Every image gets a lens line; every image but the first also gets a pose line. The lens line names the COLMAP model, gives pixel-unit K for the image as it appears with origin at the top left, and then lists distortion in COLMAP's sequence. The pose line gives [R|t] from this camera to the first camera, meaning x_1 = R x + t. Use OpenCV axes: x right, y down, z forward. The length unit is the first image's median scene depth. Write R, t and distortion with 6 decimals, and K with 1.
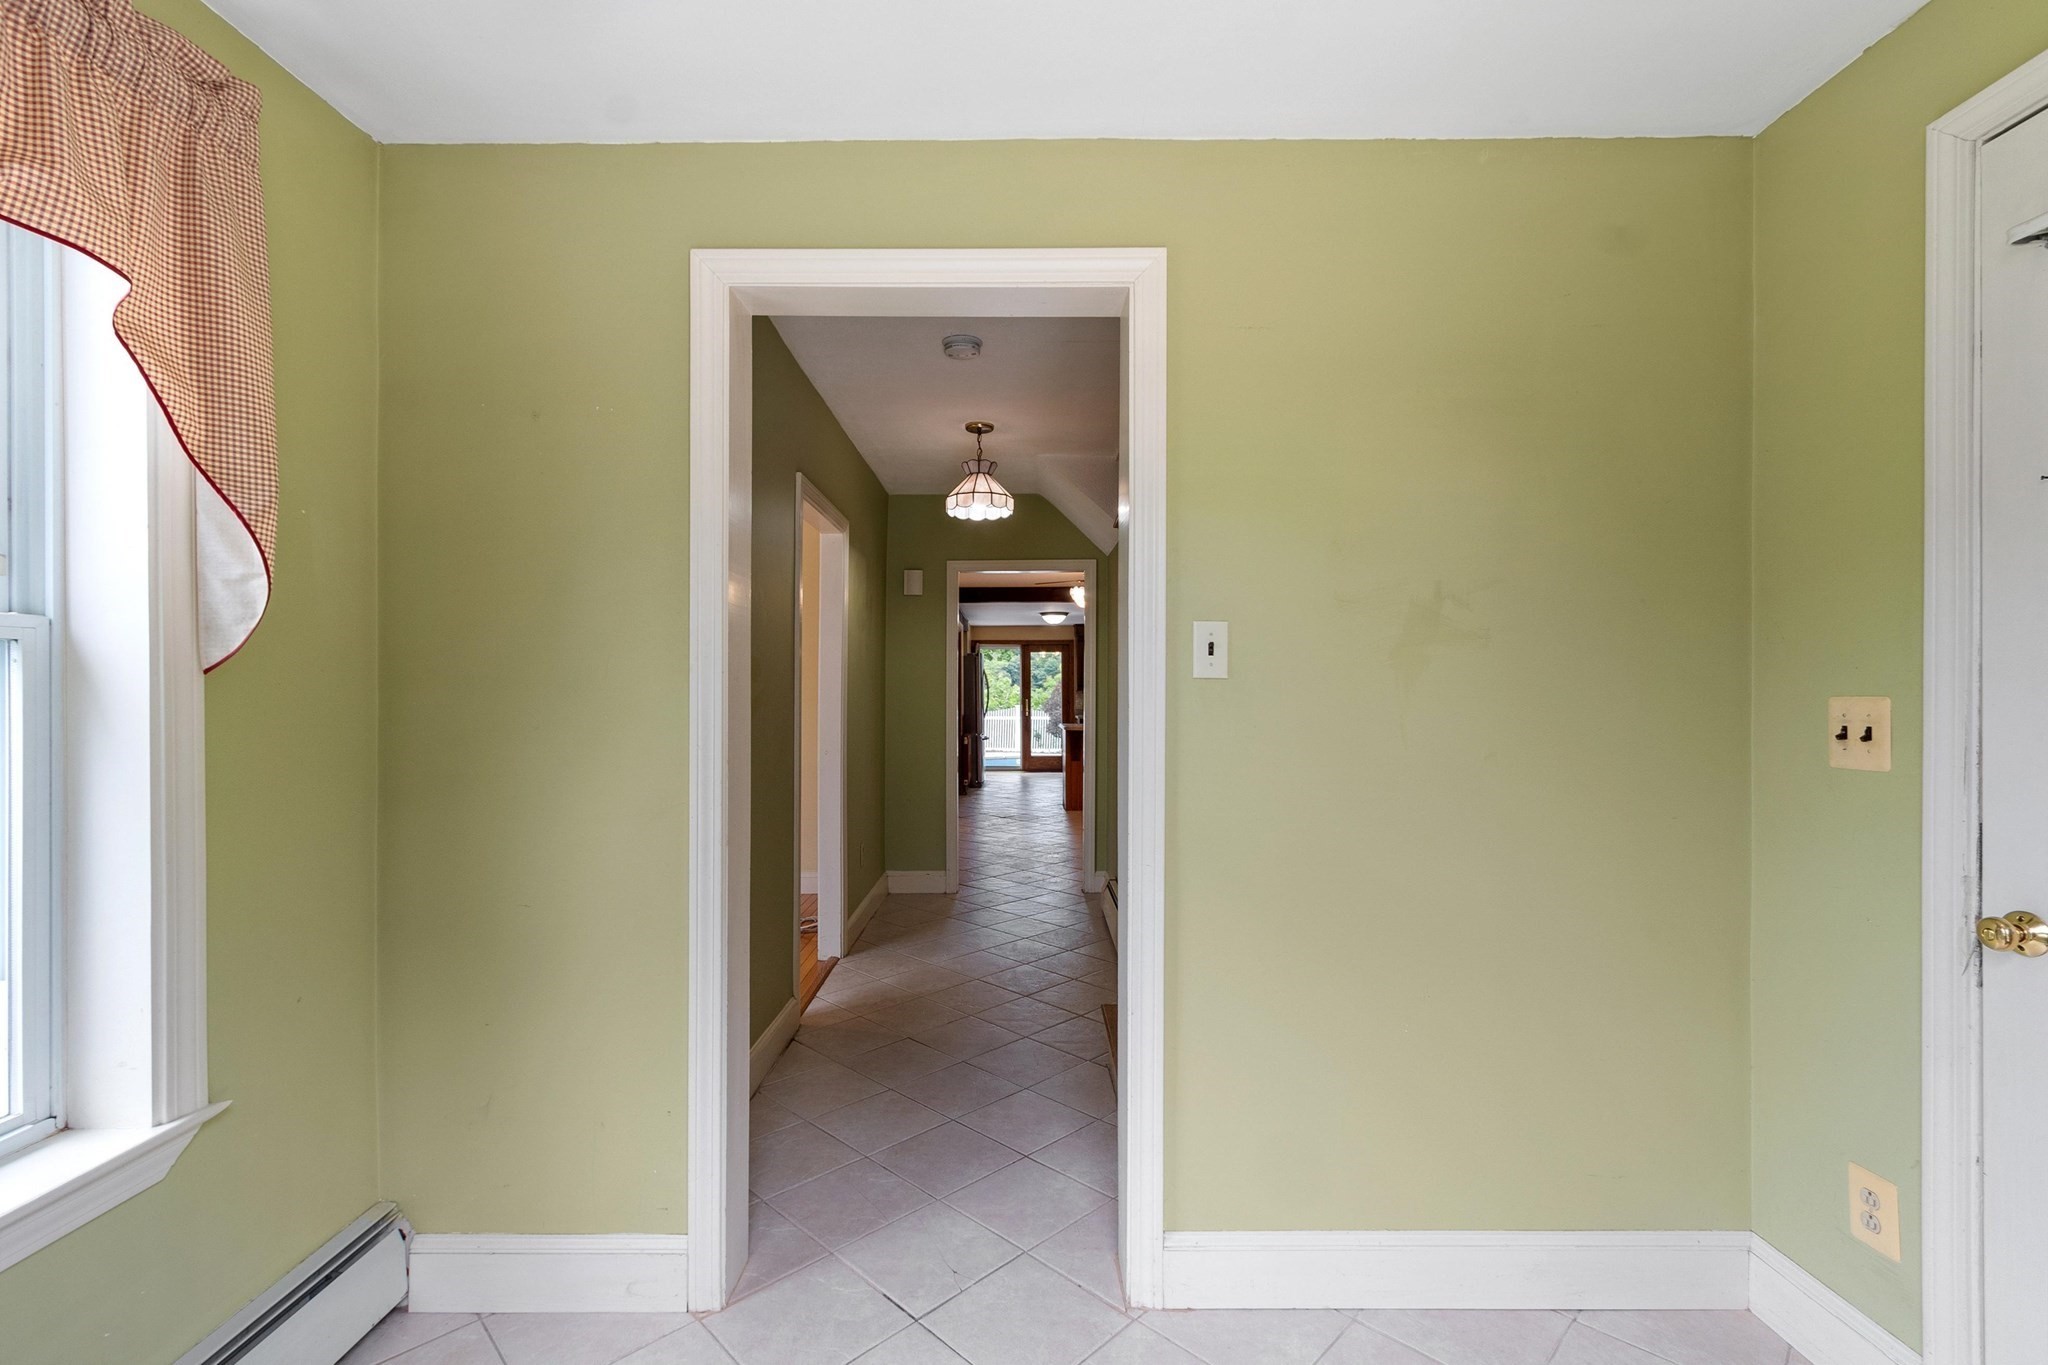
lens RADIAL K [[920.8, 0, 1027.5], [0, 920.8, 684.3], [0, 0, 1]] dist [0.004731, -0.000021]
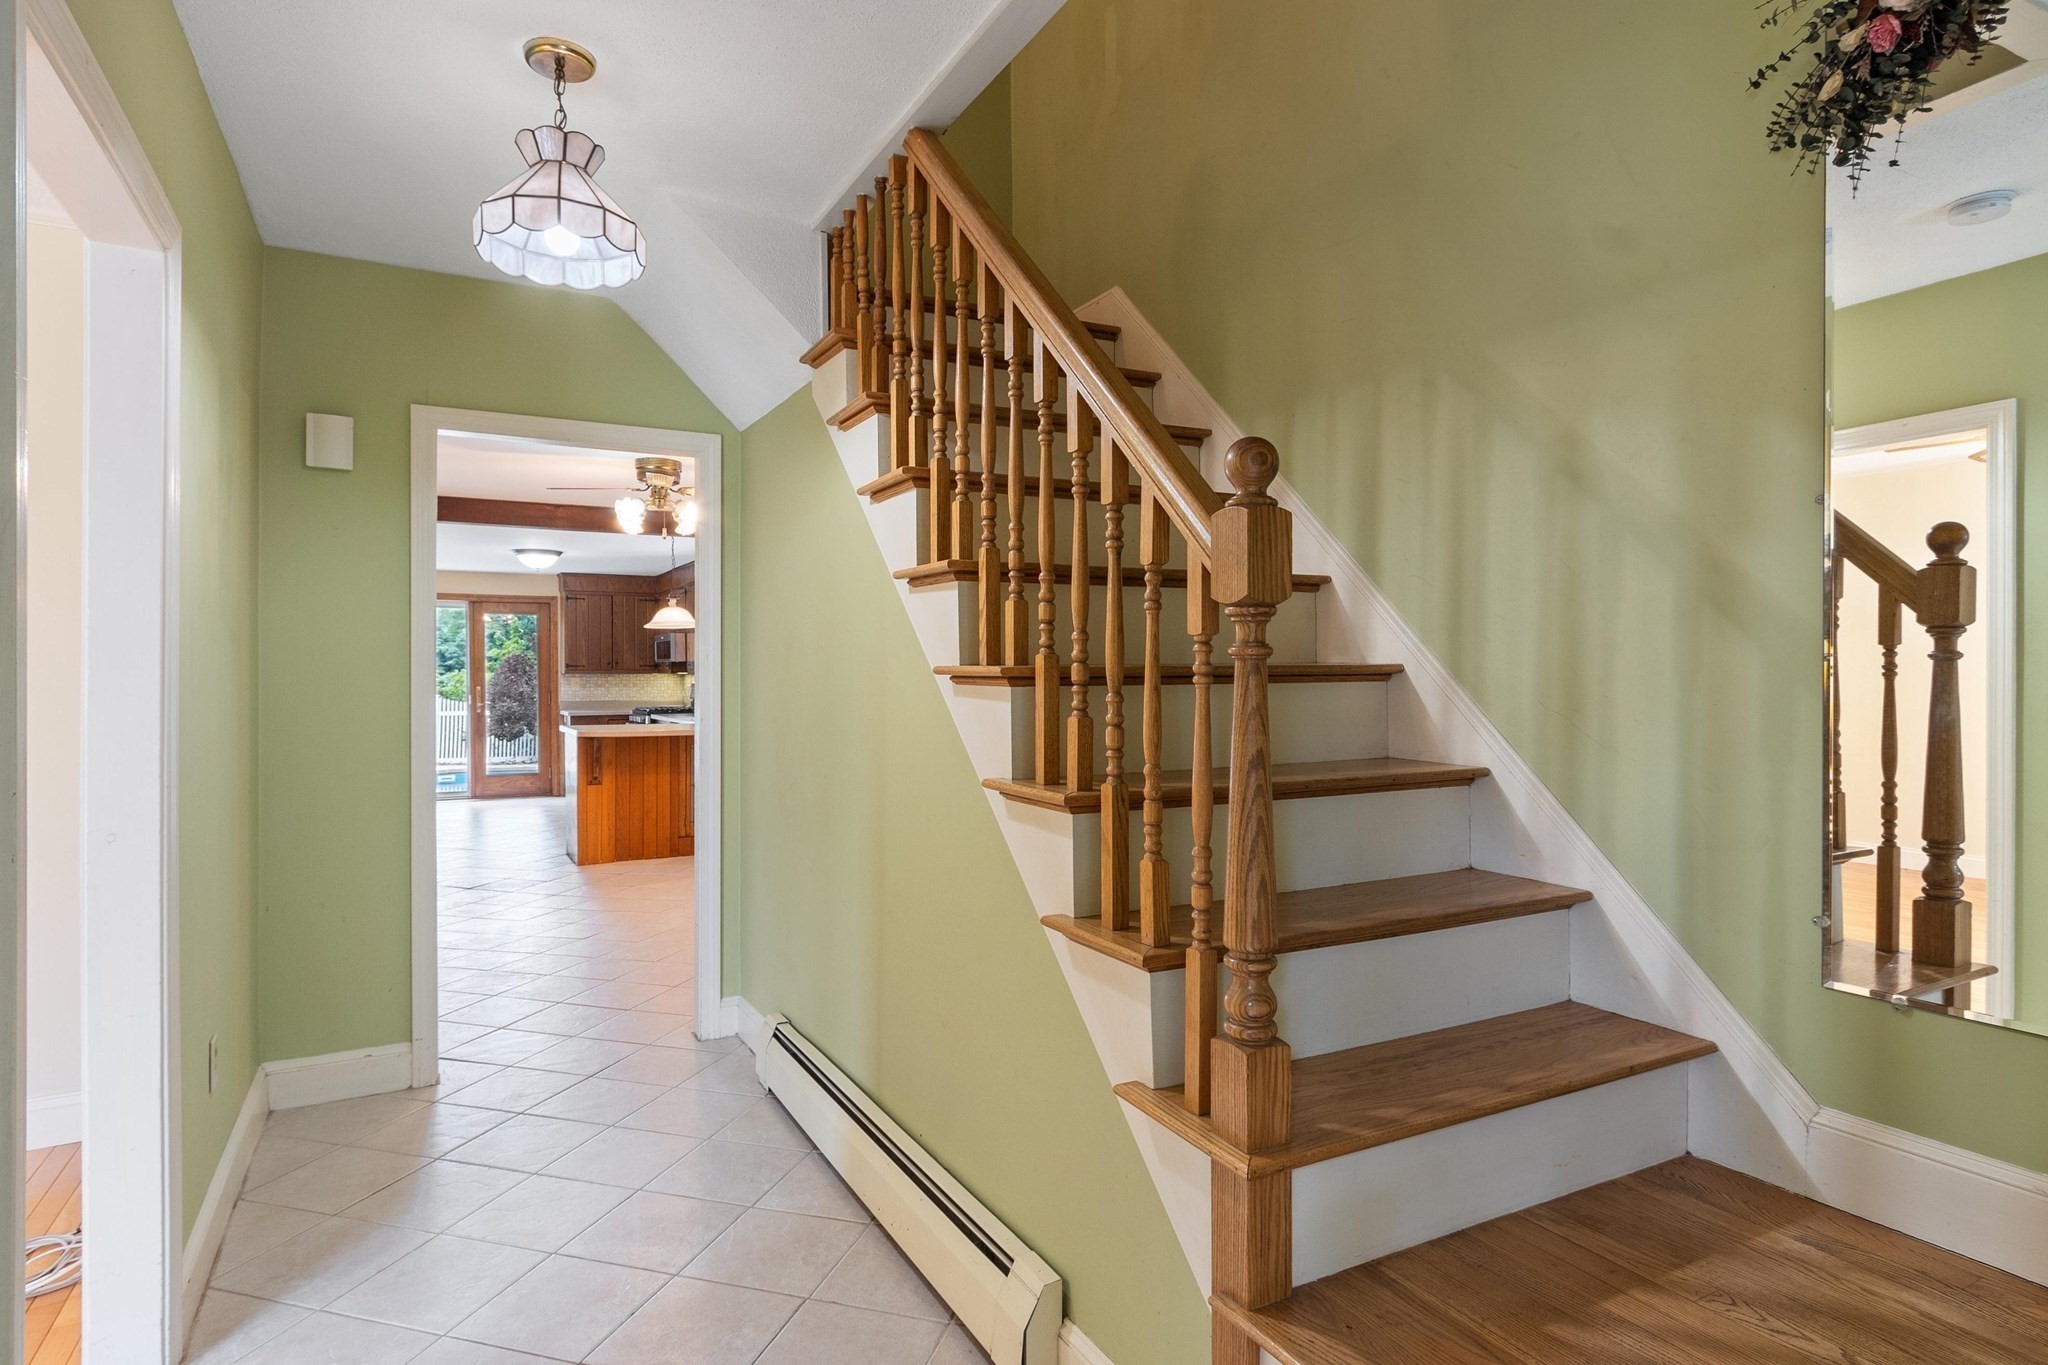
lens RADIAL K [[1076.5, 0, 1006.3], [0, 1076.5, 686.0], [0, 0, 1]] dist [0.006981, -0.003202]
pose [[0.875764, -0.005683, 0.482706, -0.050548], [-0.003164, 0.999842, 0.017512, 0.001738], [-0.482729, -0.016864, 0.875607, 0.199692]]
